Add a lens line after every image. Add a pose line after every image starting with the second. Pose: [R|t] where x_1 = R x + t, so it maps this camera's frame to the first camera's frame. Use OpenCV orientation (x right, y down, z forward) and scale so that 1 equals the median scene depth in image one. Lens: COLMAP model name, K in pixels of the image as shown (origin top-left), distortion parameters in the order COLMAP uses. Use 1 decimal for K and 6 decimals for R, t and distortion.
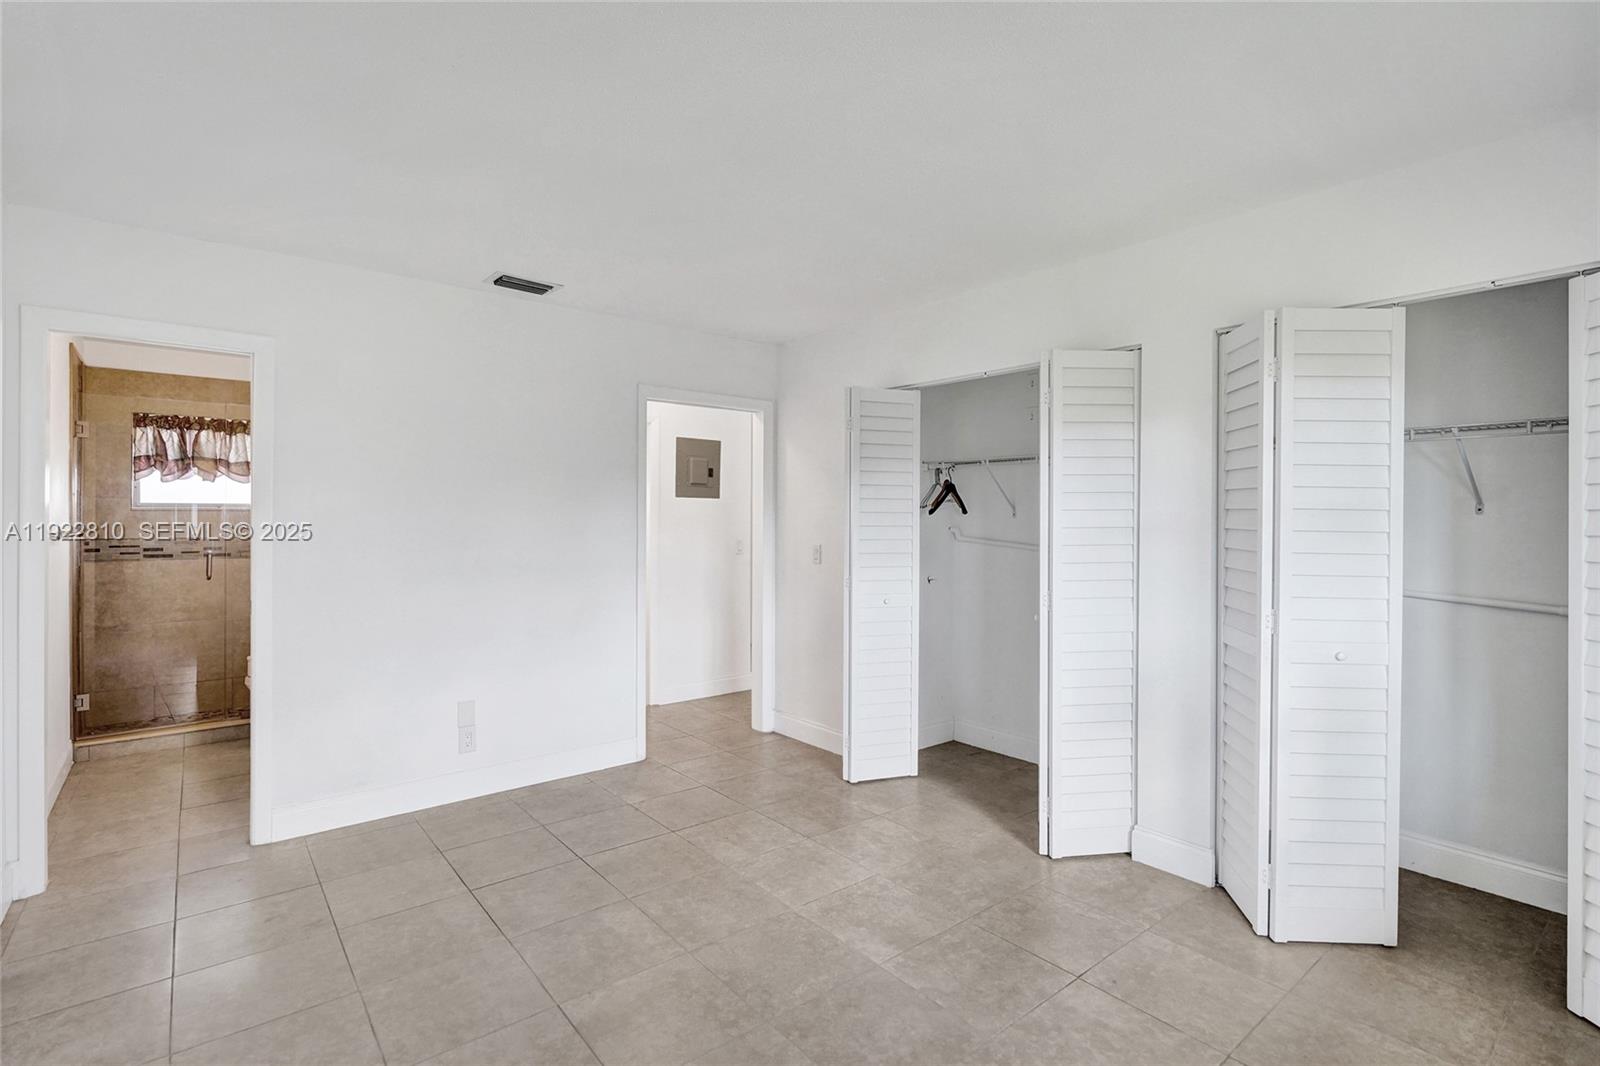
lens RADIAL K [[753.7, 0, 803.7], [0, 753.7, 526.1], [0, 0, 1]] dist [-0.003084, -0.000270]
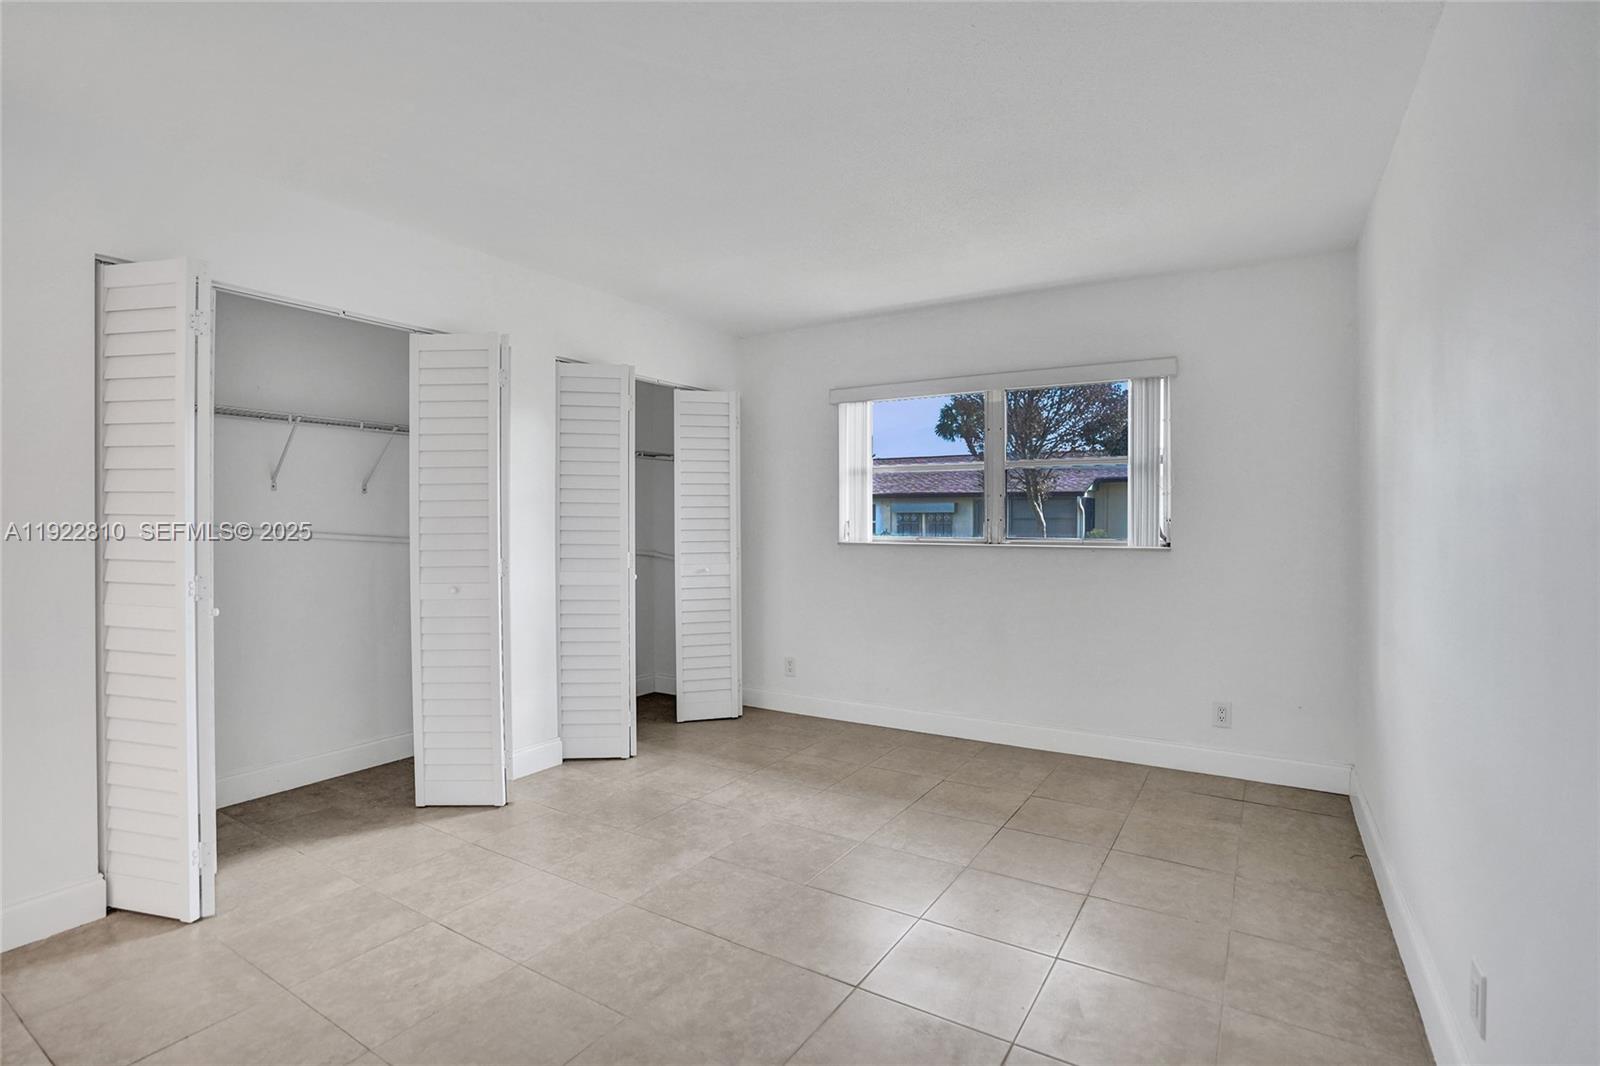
lens RADIAL K [[753.7, 0, 803.7], [0, 753.7, 526.1], [0, 0, 1]] dist [-0.003084, -0.000270]
pose [[-0.296479, -0.038570, 0.954260, -0.852453], [-0.017096, 0.999238, 0.035076, -0.014684], [-0.954886, -0.005914, -0.296913, 0.920298]]
